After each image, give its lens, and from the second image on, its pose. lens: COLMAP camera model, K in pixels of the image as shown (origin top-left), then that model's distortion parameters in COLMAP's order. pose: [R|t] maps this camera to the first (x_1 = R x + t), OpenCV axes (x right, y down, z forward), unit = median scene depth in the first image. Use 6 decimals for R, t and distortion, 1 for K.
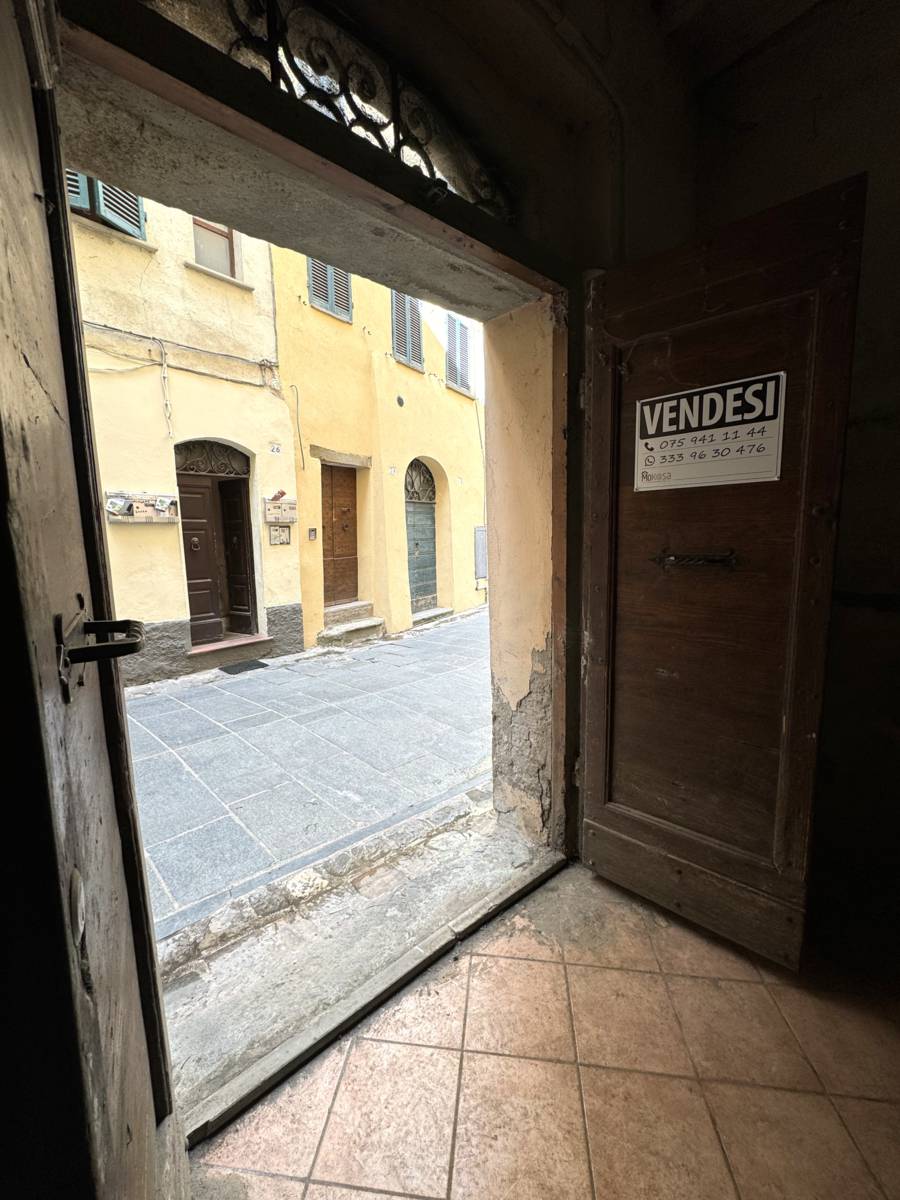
lens RADIAL K [[483.5, 0, 452.7], [0, 483.5, 596.5], [0, 0, 1]] dist [0.000750, 0.000055]
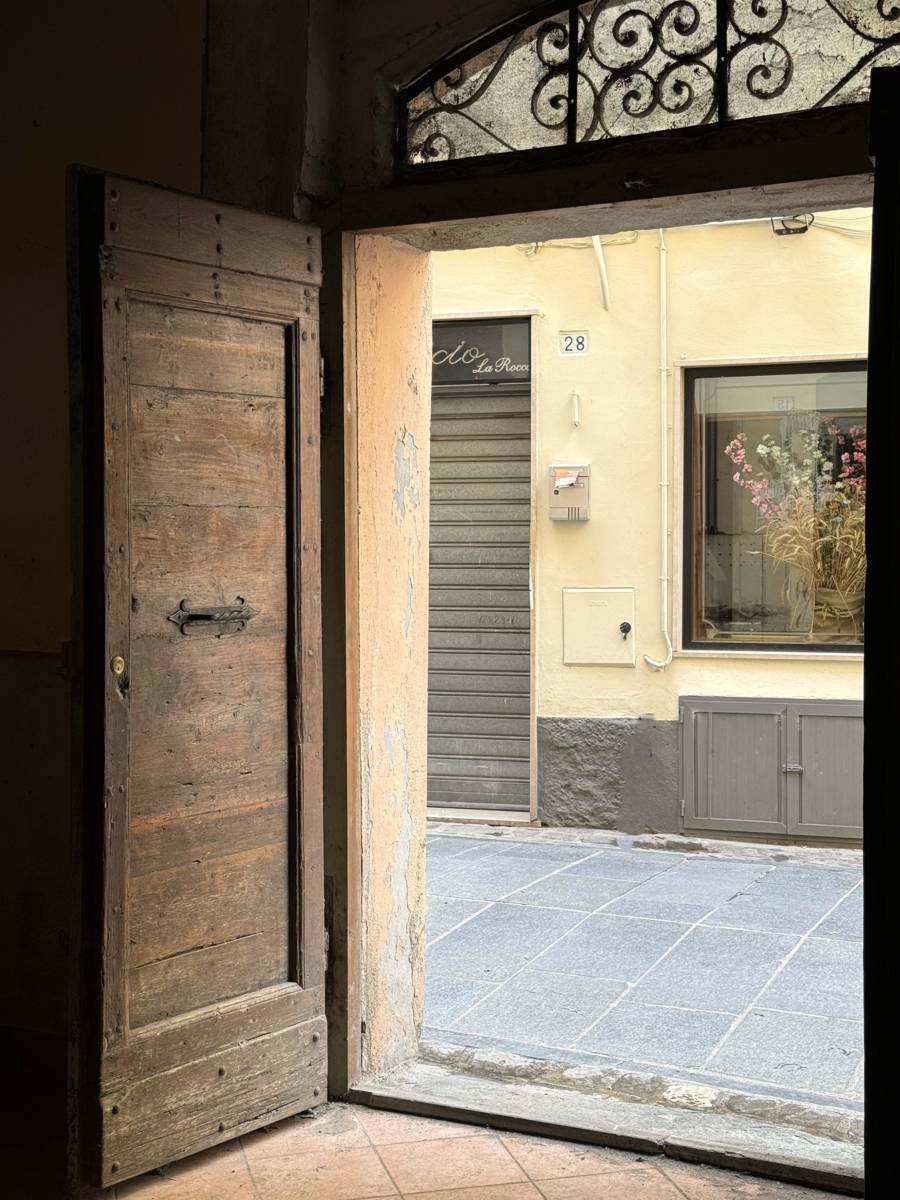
lens RADIAL K [[1673.9, 0, 450.2], [0, 1673.9, 603.8], [0, 0, 1]] dist [0.003961, 0.000000]
pose [[0.360510, 0.051166, -0.931351, 1.700105], [-0.126243, 0.991983, 0.005631, -0.031016], [0.924173, 0.115547, 0.364080, -0.193995]]
